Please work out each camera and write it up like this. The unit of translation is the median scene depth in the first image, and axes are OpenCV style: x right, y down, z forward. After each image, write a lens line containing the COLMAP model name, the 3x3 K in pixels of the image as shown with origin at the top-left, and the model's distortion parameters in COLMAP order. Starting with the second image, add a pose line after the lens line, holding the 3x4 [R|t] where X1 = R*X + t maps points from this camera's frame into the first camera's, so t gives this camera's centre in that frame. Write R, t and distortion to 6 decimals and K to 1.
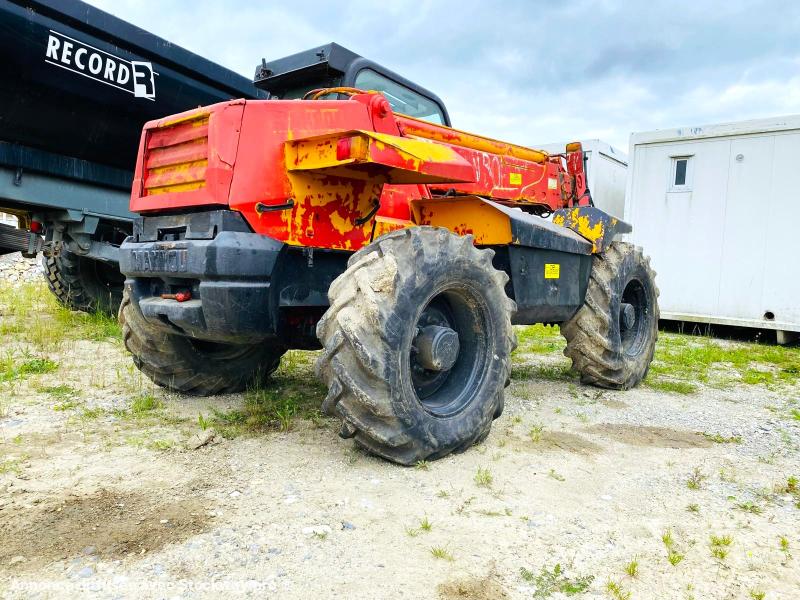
lens RADIAL K [[603.8, 0, 405.2], [0, 603.8, 303.1], [0, 0, 1]] dist [0.006437, 0.014502]
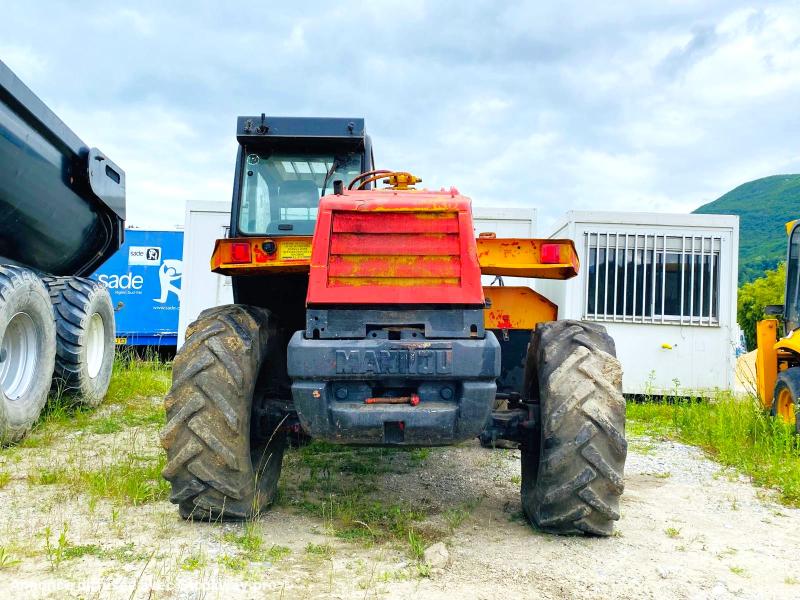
lens RADIAL K [[688.8, 0, 400.4], [0, 688.8, 297.5], [0, 0, 1]] dist [0.042398, 0.000487]
pose [[0.776988, 0.015508, 0.629324, -0.997023], [0.040587, 0.996382, -0.074664, -0.084465], [-0.628206, 0.083556, 0.773548, 0.186517]]
